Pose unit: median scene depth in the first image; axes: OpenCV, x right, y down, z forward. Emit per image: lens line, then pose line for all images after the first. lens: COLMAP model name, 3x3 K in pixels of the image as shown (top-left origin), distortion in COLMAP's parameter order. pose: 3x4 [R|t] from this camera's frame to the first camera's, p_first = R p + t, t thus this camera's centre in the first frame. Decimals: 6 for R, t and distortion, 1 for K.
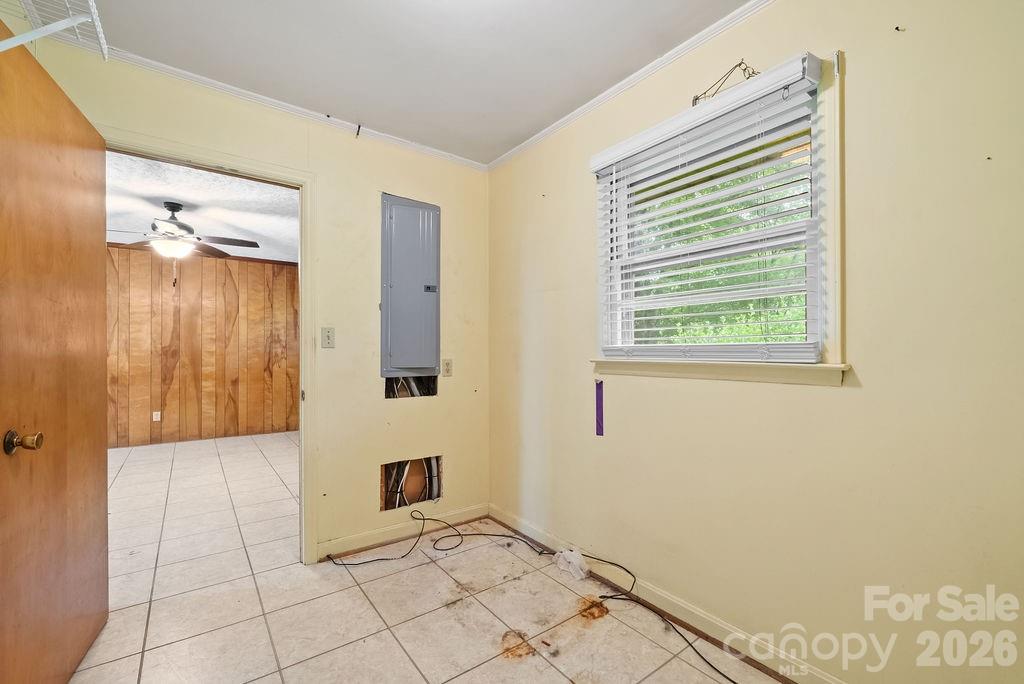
lens RADIAL K [[433.5, 0, 509.4], [0, 433.5, 348.5], [0, 0, 1]] dist [-0.003962, 0.001230]
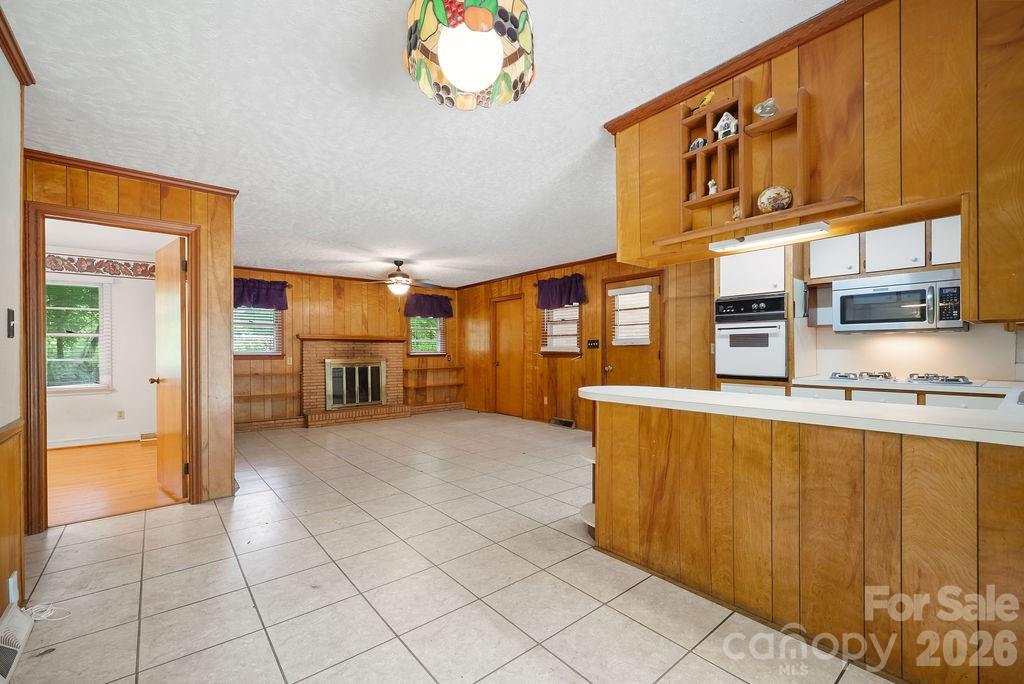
lens RADIAL K [[434.9, 0, 504.2], [0, 434.9, 348.7], [0, 0, 1]] dist [0.001051, -0.000096]
pose [[-0.040090, 0.007965, 0.999164, -1.602159], [-0.001699, 0.999966, -0.008039, 0.004636], [-0.999195, -0.002020, -0.040075, 0.442655]]
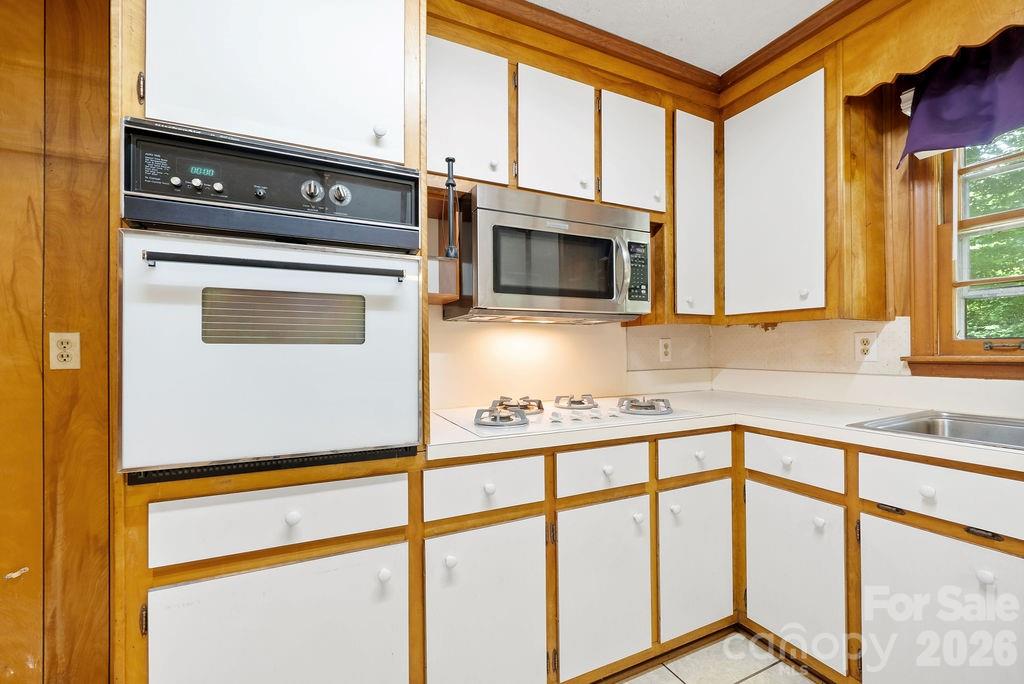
lens RADIAL K [[433.5, 0, 508.9], [0, 433.5, 346.9], [0, 0, 1]] dist [-0.003962, 0.001230]
pose [[-0.980966, 0.013698, 0.193696, -1.058608], [0.010738, 0.999809, -0.016326, 0.000910], [-0.193882, -0.013935, -0.980926, 0.185794]]
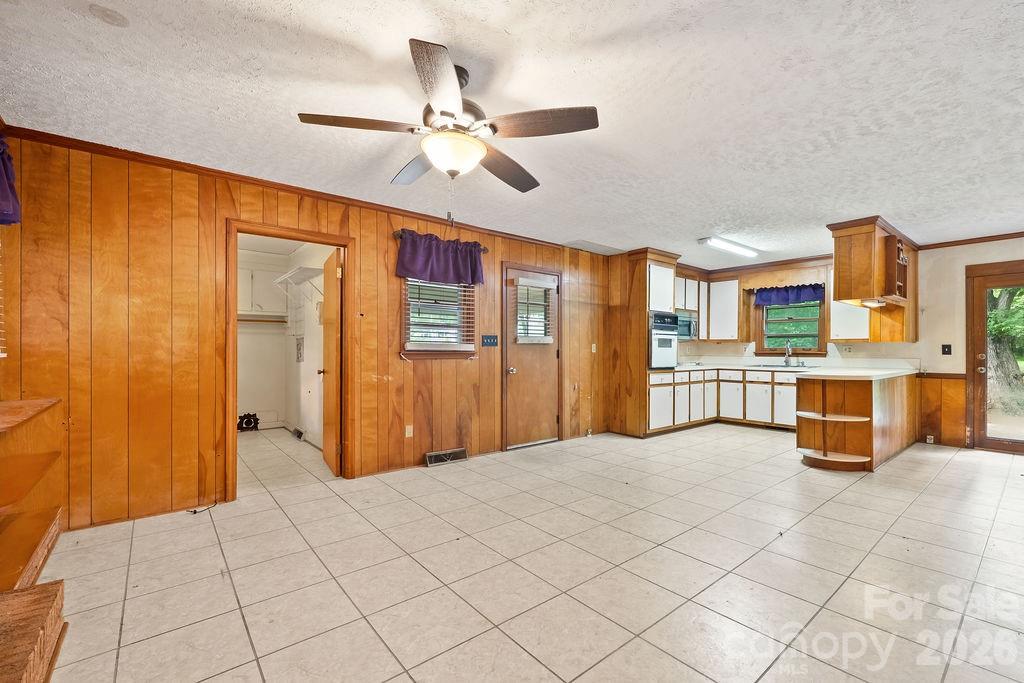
lens RADIAL K [[440.1, 0, 506.6], [0, 440.1, 348.5], [0, 0, 1]] dist [0.000264, 0.000438]
pose [[-0.999202, 0.001736, -0.039894, -0.540530], [0.002167, 0.999940, -0.010775, 0.008060], [0.039872, -0.010853, -0.999146, 1.022440]]
